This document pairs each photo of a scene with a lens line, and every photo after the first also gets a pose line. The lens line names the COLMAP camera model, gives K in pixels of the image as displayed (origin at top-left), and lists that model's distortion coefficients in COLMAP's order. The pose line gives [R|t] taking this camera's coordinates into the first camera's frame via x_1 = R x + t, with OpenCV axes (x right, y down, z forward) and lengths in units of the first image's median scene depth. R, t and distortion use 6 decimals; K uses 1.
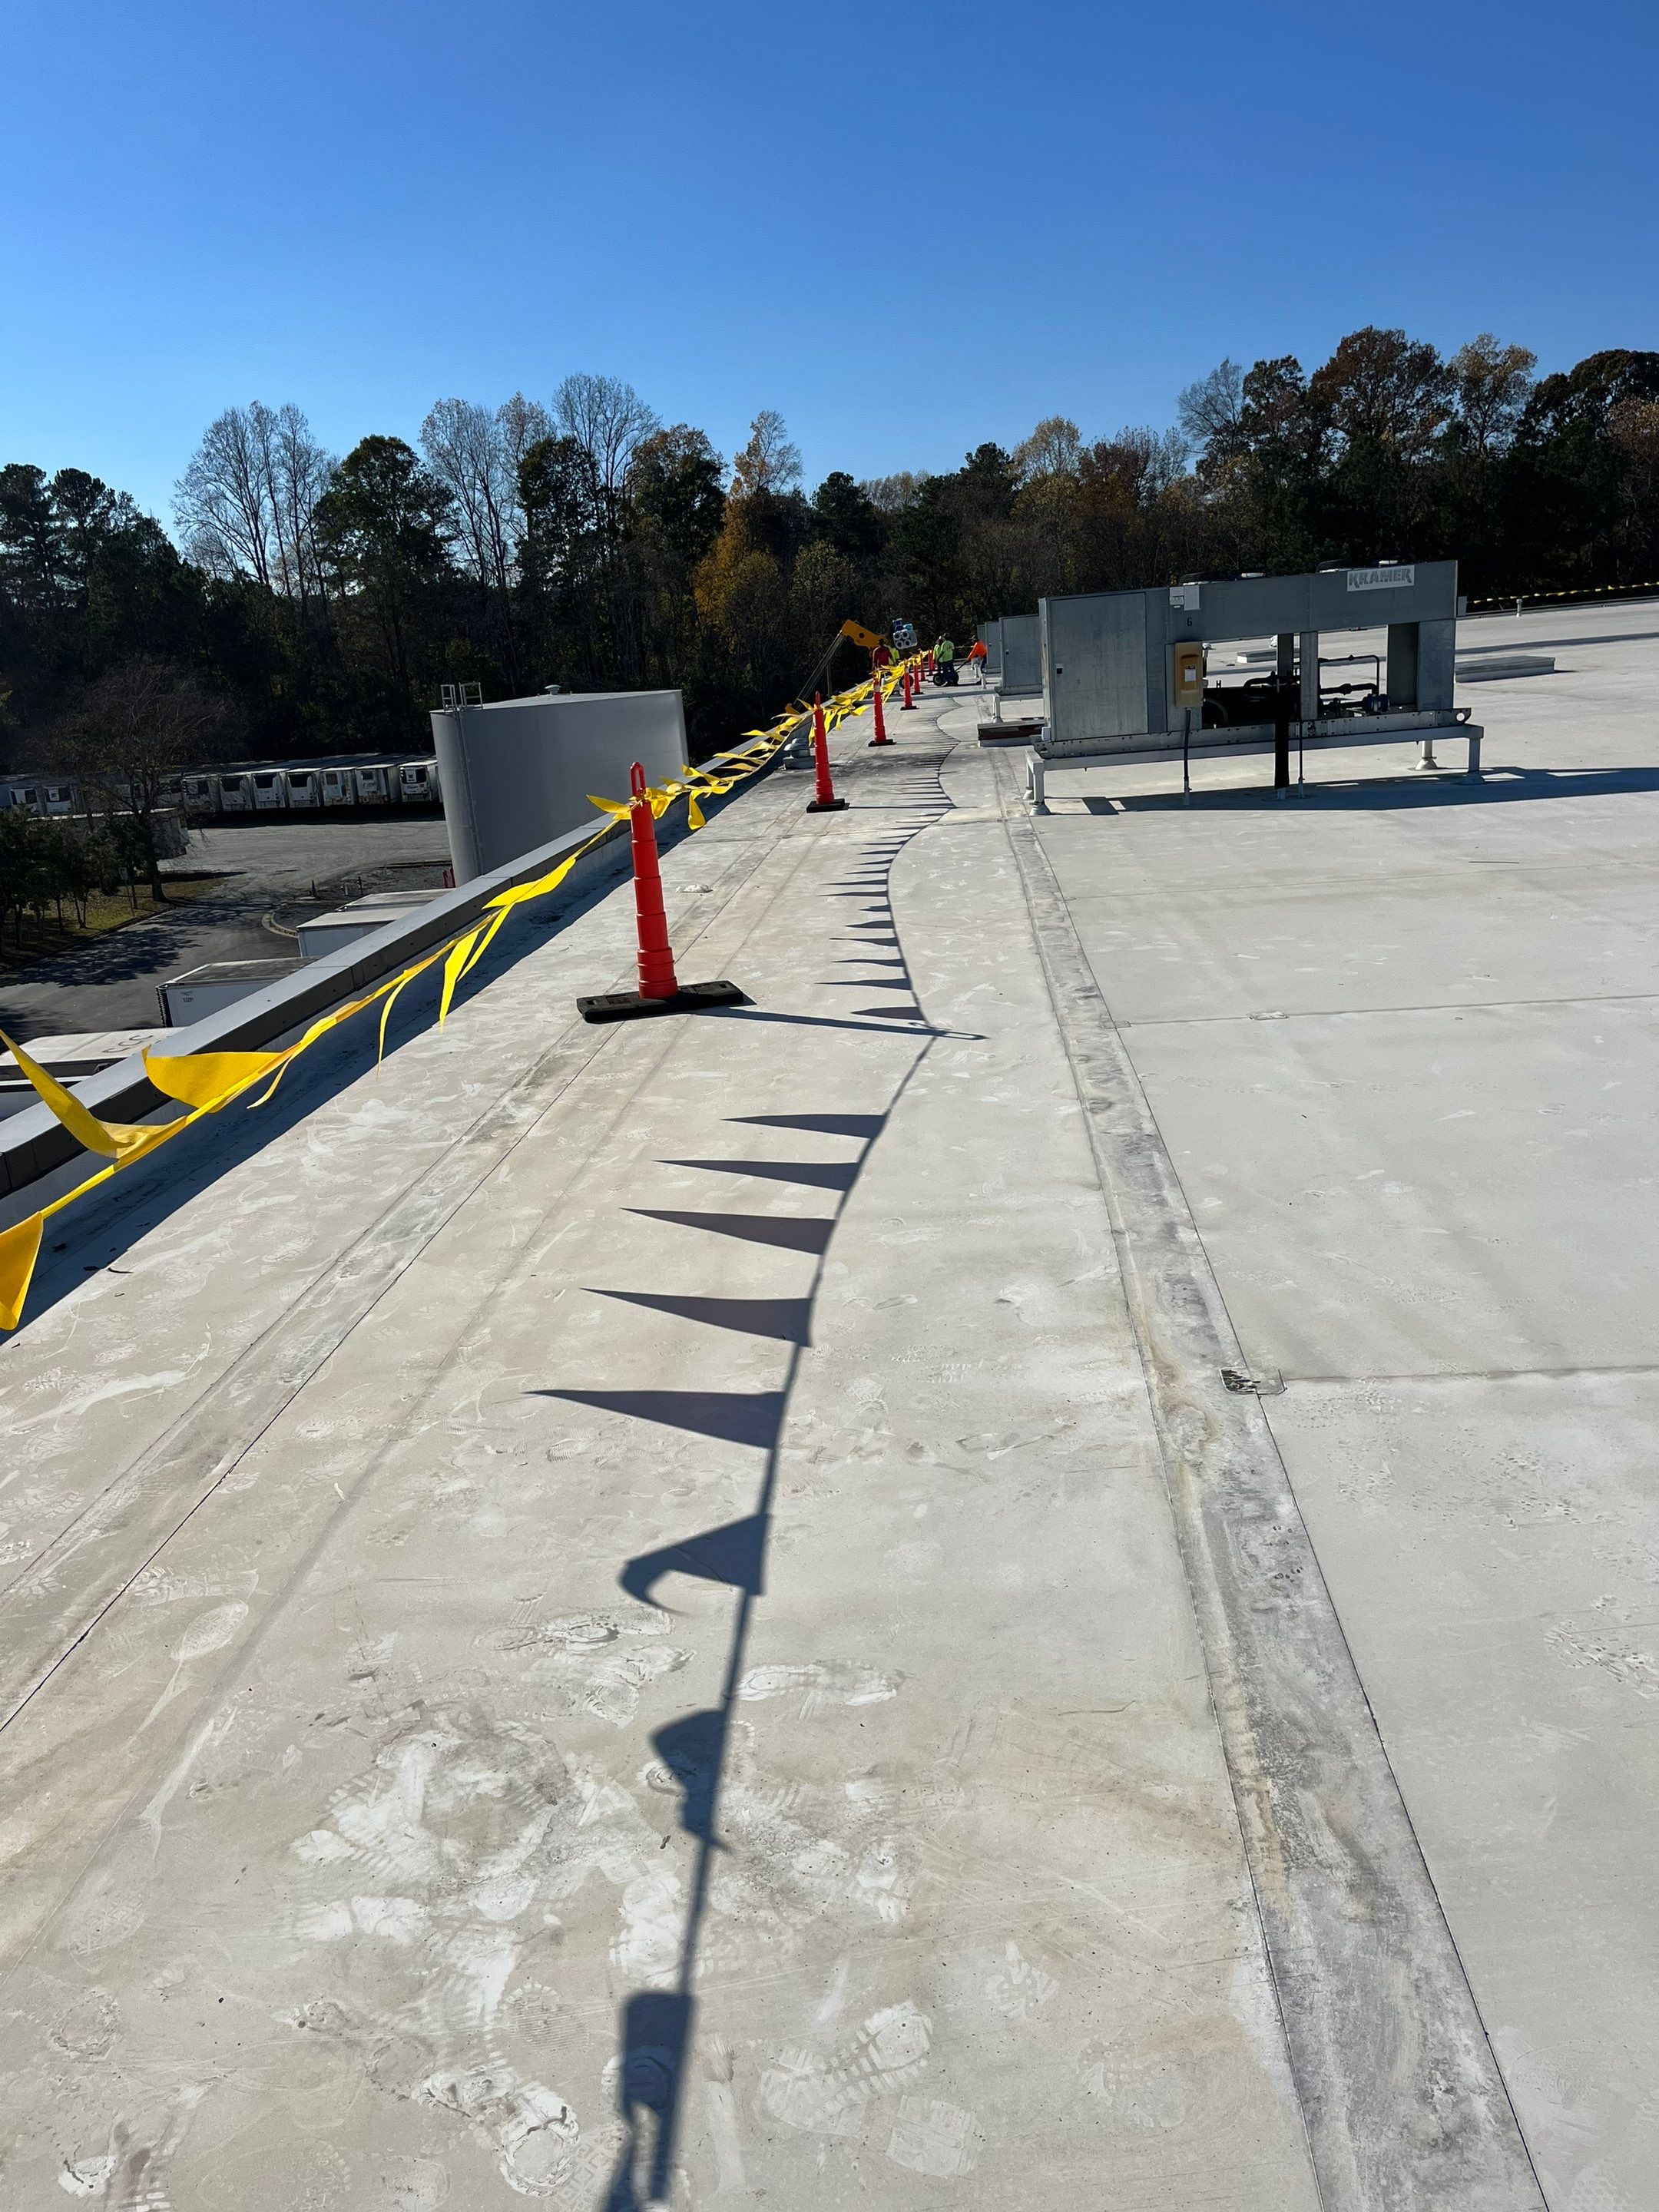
lens RADIAL K [[1664.3, 0, 837.4], [0, 1664.3, 1087.0], [0, 0, 1]] dist [0.067467, -0.085249]
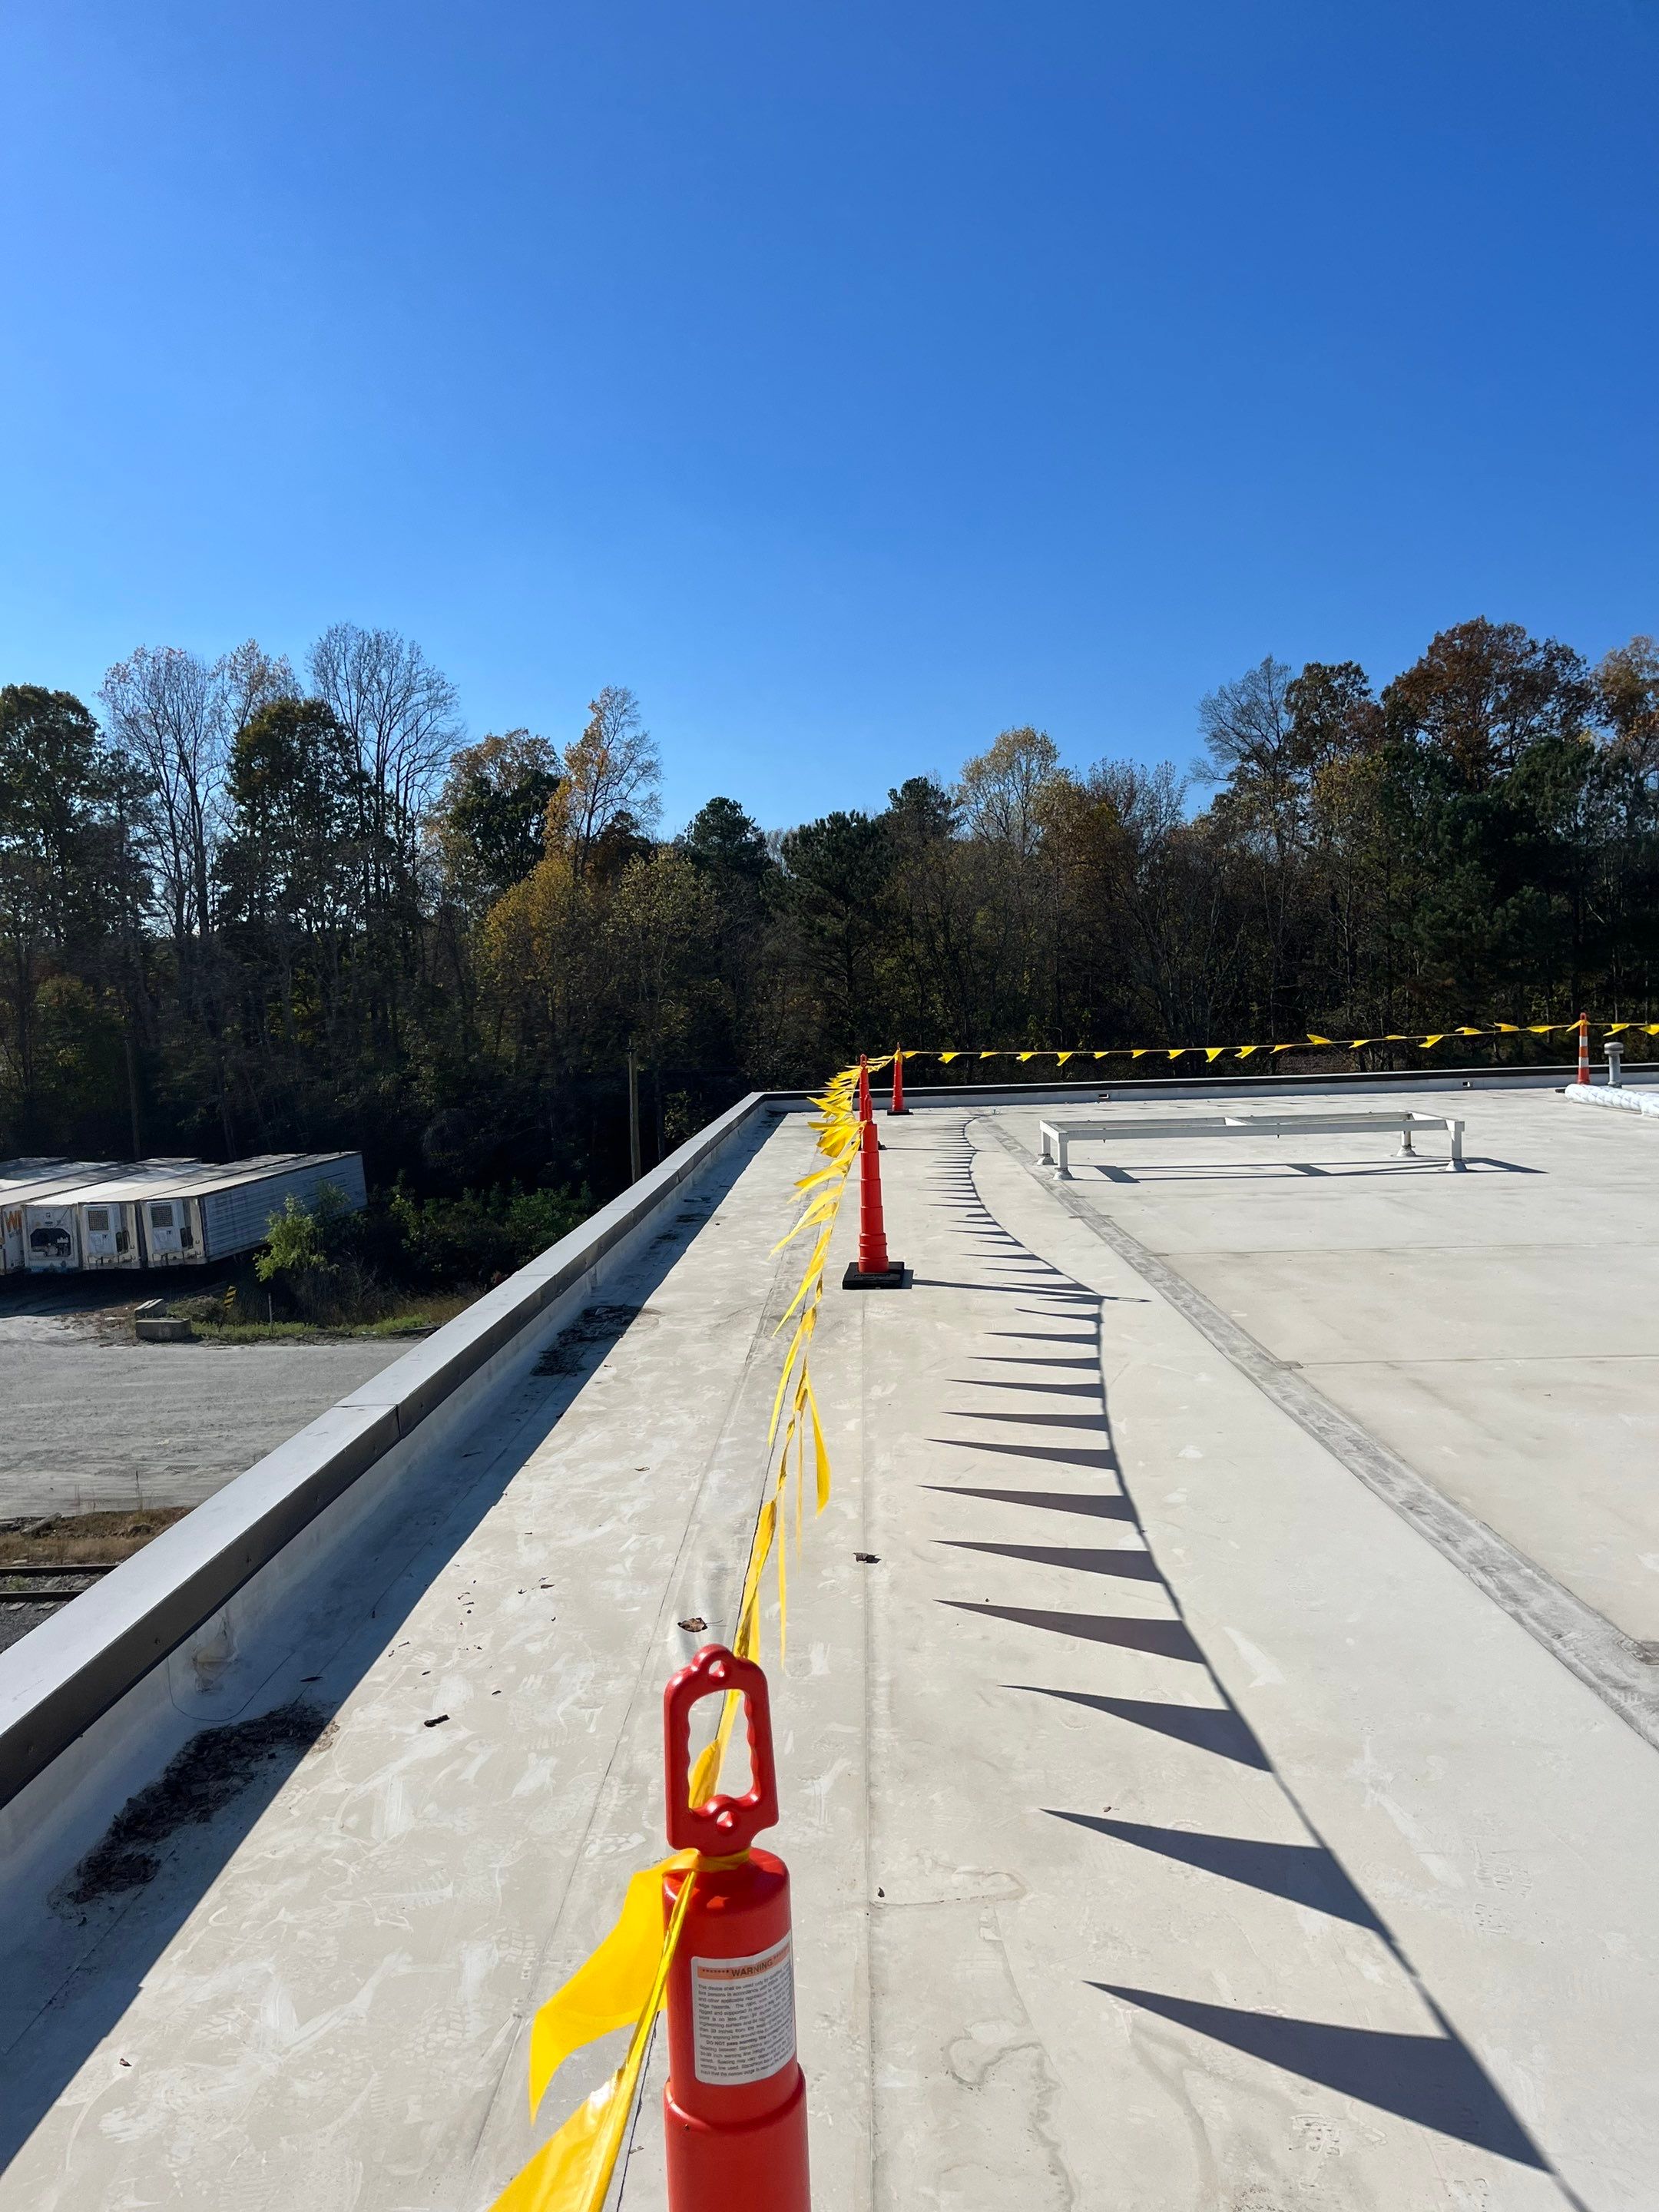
lens RADIAL K [[1664.3, 0, 826.4], [0, 1664.3, 1124.7], [0, 0, 1]] dist [0.067467, -0.085249]
pose [[0.997474, 0.045398, 0.054625, 0.015857], [-0.033951, 0.980270, -0.194728, -0.093756], [-0.062388, 0.192381, 0.979335, 0.351178]]
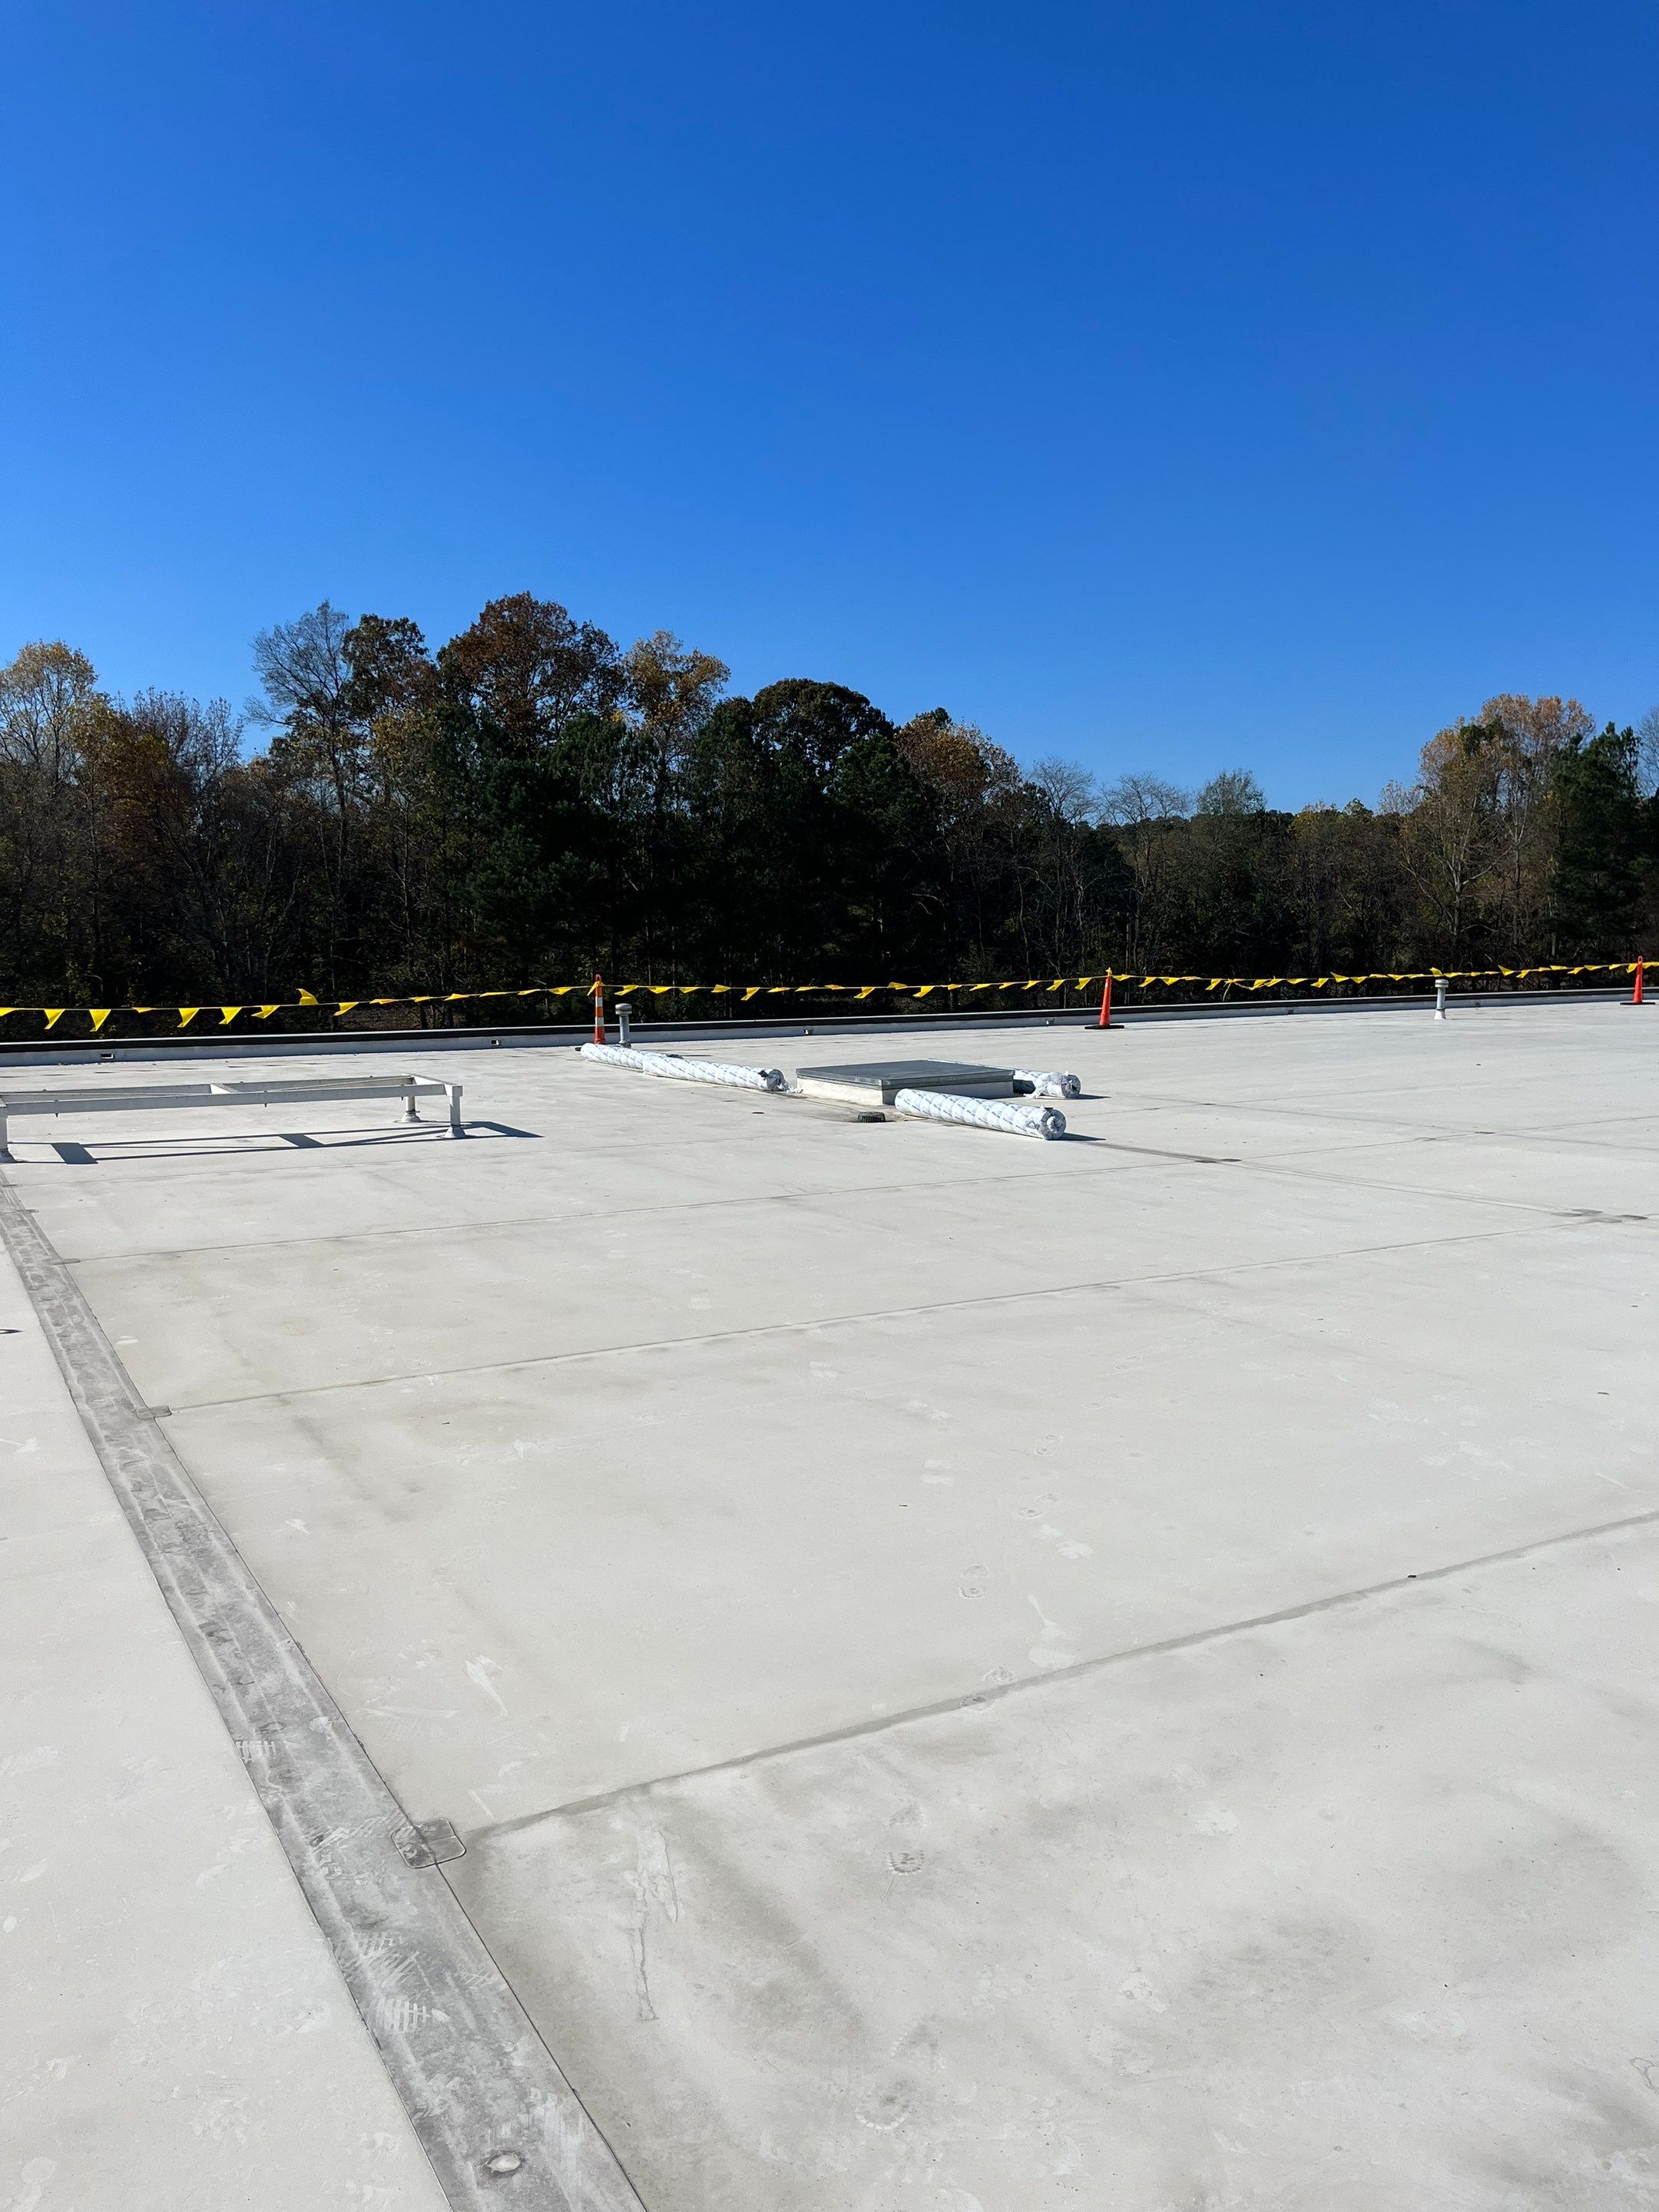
lens RADIAL K [[1664.3, 0, 801.7], [0, 1664.3, 1115.8], [0, 0, 1]] dist [0.067467, -0.085249]
pose [[0.835344, 0.021062, 0.549323, 0.018780], [0.080166, 0.983916, -0.159632, -0.094738], [-0.543850, 0.177385, 0.820220, 0.353730]]
